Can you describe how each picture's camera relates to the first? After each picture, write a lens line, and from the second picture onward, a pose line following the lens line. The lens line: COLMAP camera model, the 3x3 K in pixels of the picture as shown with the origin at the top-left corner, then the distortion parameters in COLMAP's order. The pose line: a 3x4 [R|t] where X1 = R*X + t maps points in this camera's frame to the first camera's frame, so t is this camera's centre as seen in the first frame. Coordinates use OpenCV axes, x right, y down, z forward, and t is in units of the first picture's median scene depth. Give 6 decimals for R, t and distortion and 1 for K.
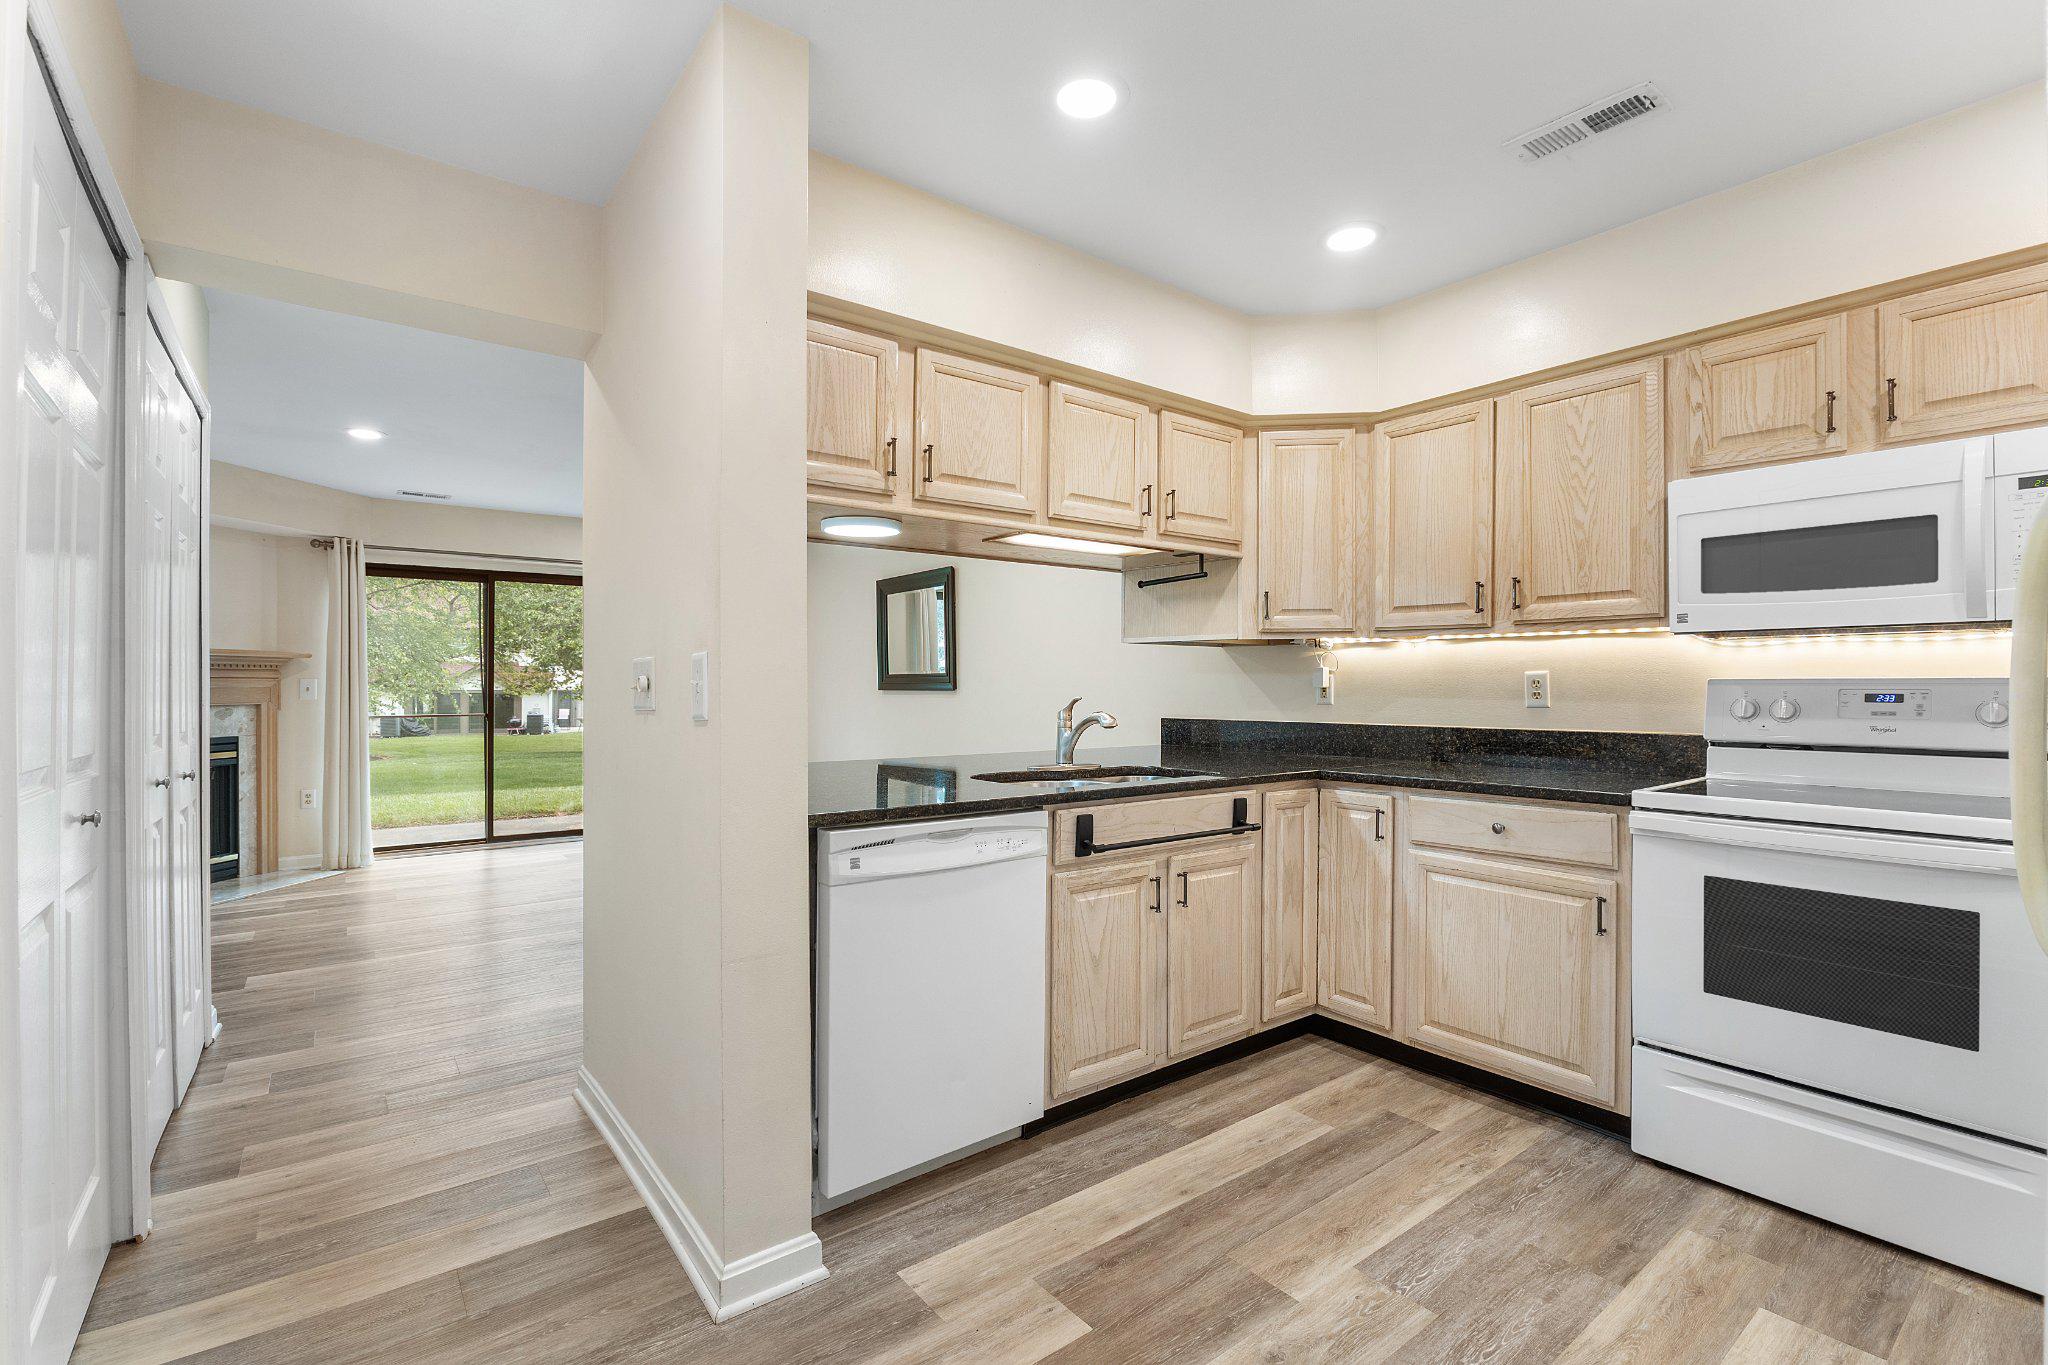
lens RADIAL K [[925.6, 0, 1013.7], [0, 925.6, 686.0], [0, 0, 1]] dist [-0.002138, -0.000039]
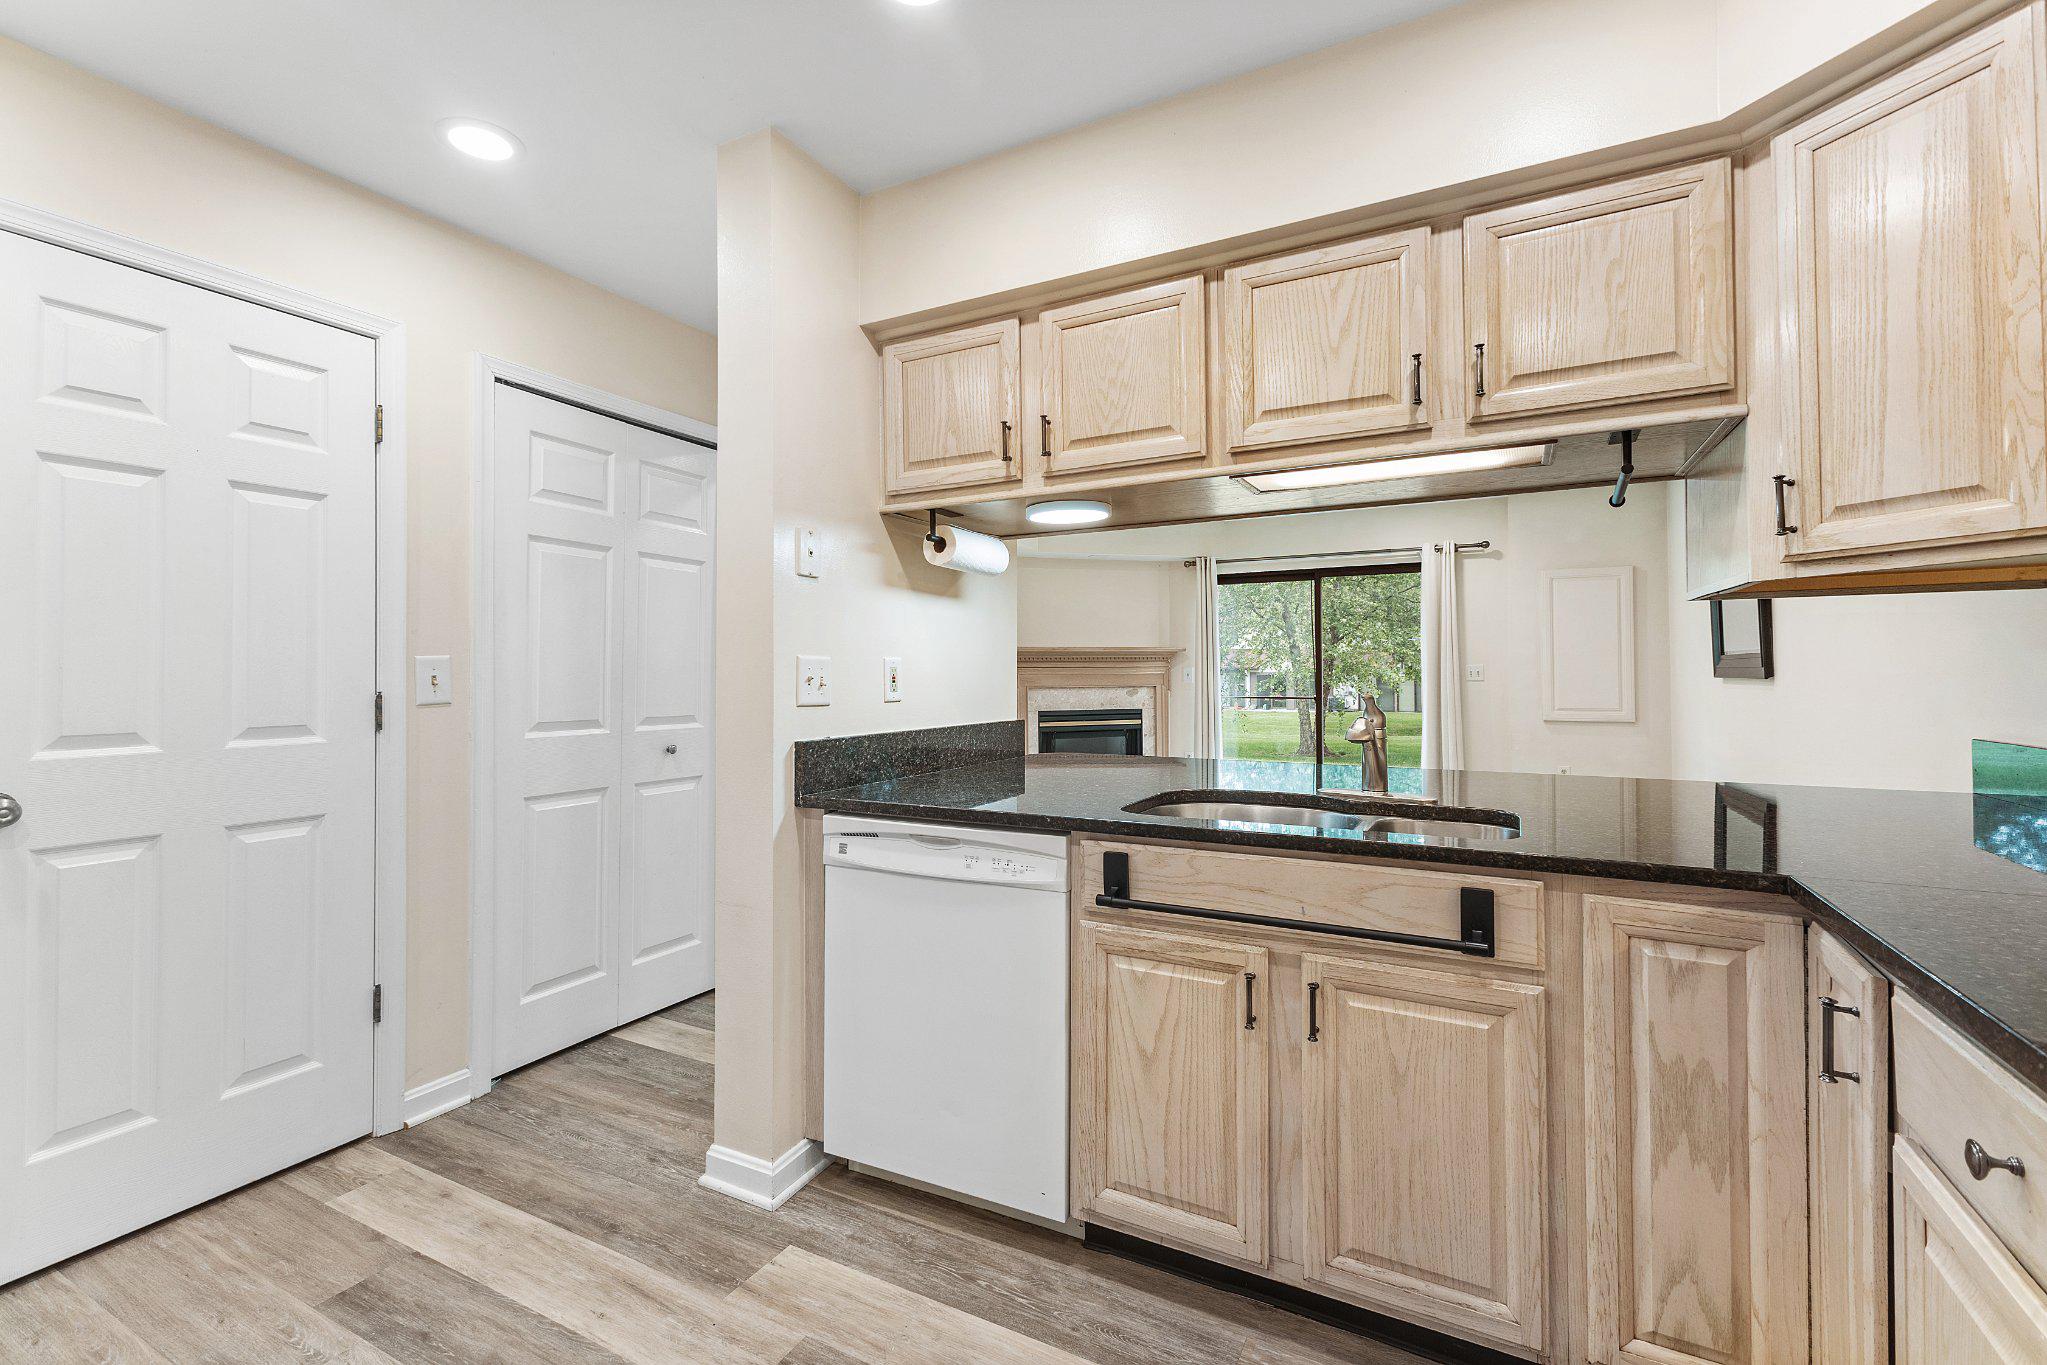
lens RADIAL K [[892.2, 0, 1025.6], [0, 892.2, 654.7], [0, 0, 1]] dist [0.017237, -0.000027]
pose [[0.418763, -0.020306, -0.907869, 0.653245], [0.008265, 0.999794, -0.018550, -0.008402], [0.908058, 0.000265, 0.418844, 0.577901]]
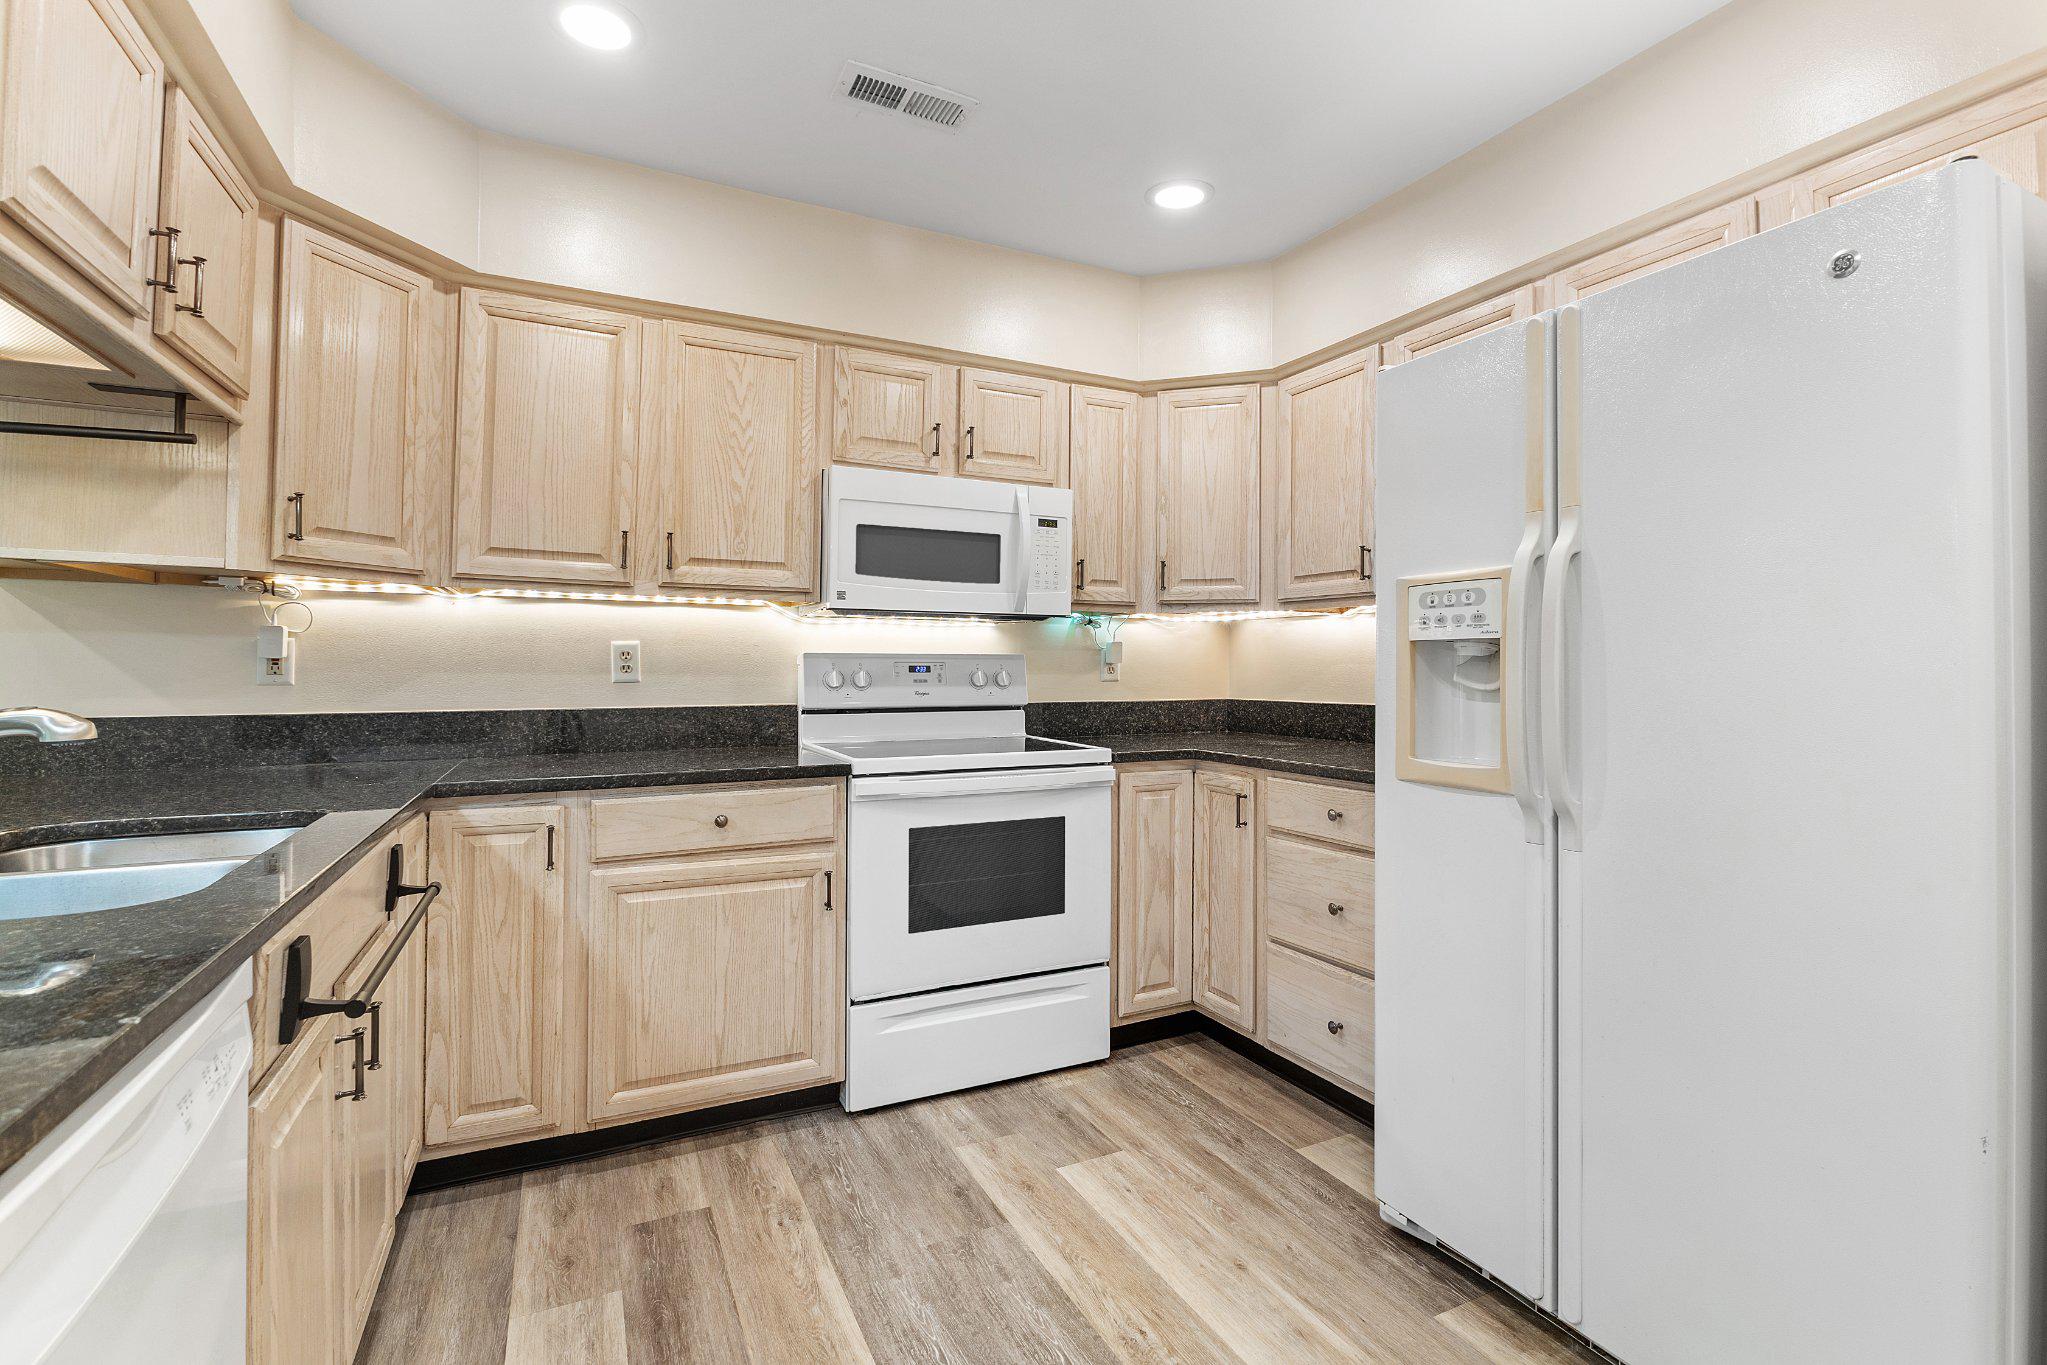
lens RADIAL K [[925.2, 0, 1027.8], [0, 925.2, 656.9], [0, 0, 1]] dist [-0.002138, -0.000039]
pose [[0.186322, 0.009675, 0.982441, -0.268712], [-0.004376, 0.999950, -0.009018, 0.006499], [-0.982479, -0.002619, 0.186355, 0.542294]]
